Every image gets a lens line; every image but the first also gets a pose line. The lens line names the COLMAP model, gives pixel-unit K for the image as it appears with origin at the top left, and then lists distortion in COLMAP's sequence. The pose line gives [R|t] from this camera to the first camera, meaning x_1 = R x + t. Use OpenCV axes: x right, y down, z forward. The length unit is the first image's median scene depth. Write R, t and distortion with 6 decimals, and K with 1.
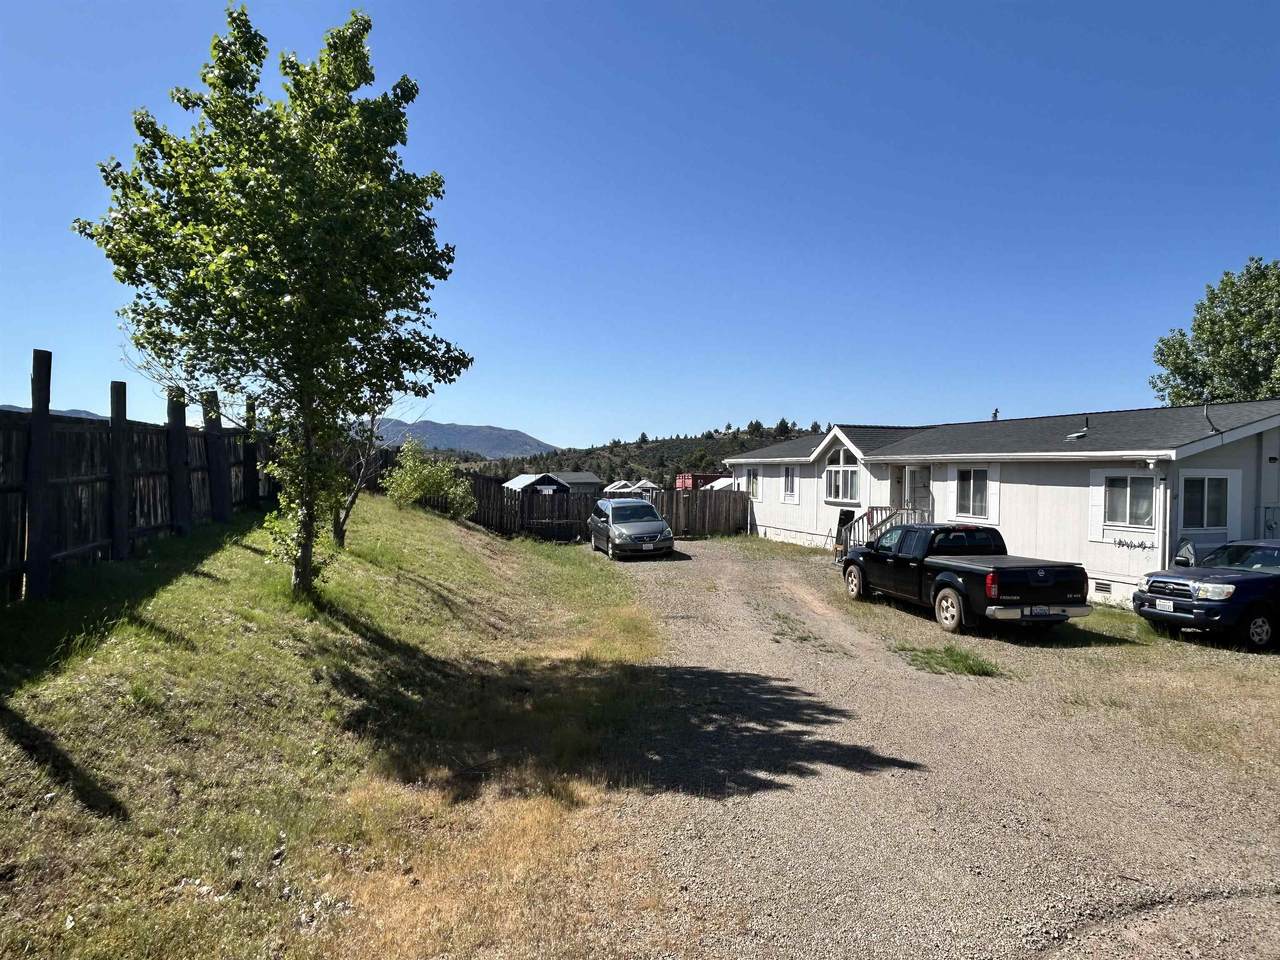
lens RADIAL K [[796.6, 0, 640.0], [0, 796.6, 480.0], [0, 0, 1]] dist [-0.002893, 0.001182]
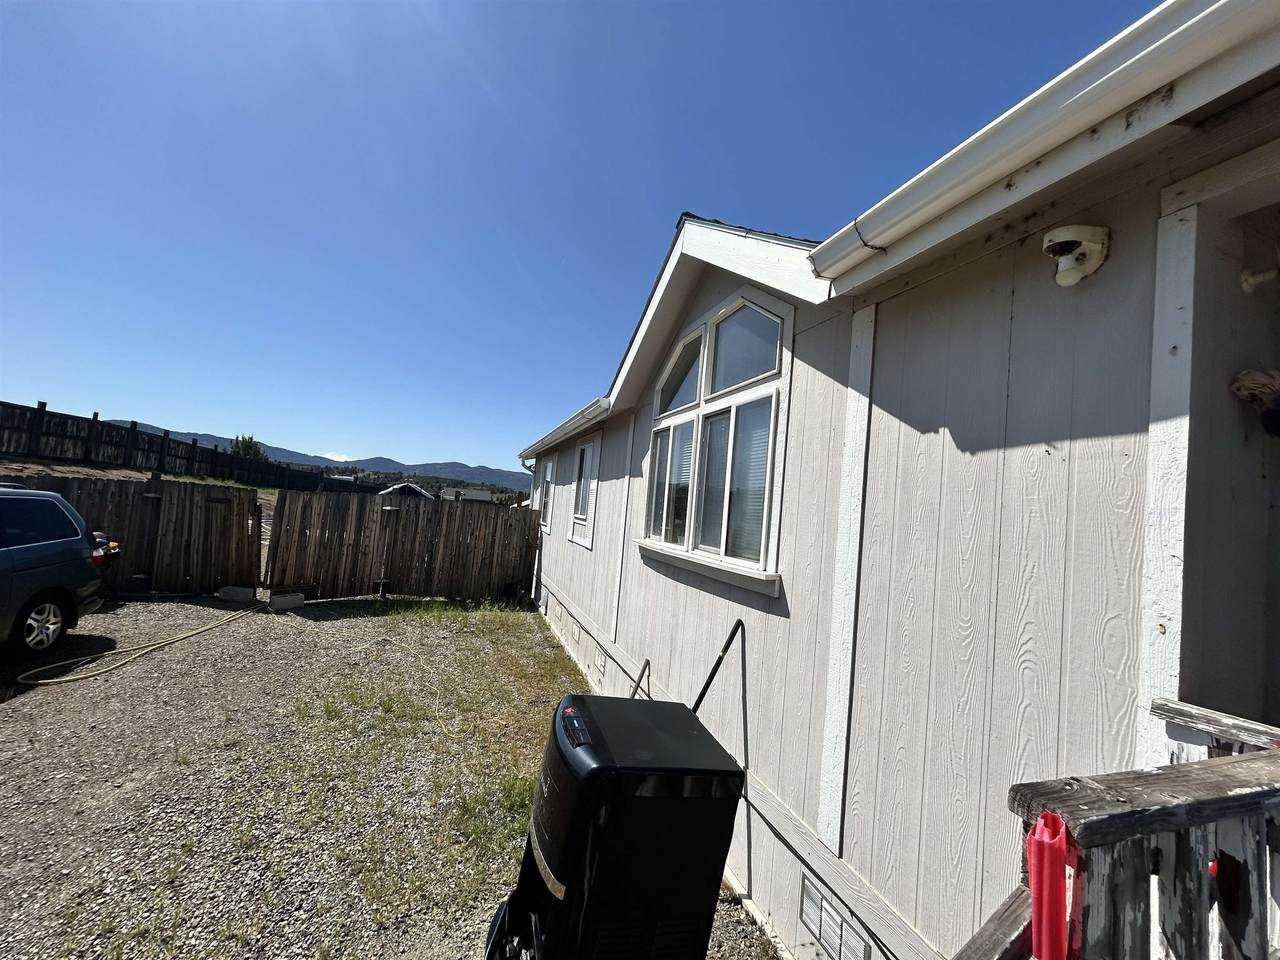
lens RADIAL K [[513.3, 0, 640.0], [0, 513.3, 480.0], [0, 0, 1]] dist [0.000008, -0.000002]
pose [[0.996007, 0.079747, 0.040134, 0.233542], [-0.076949, 0.994780, -0.067017, 0.016130], [-0.045269, 0.063661, 0.996944, 0.866217]]
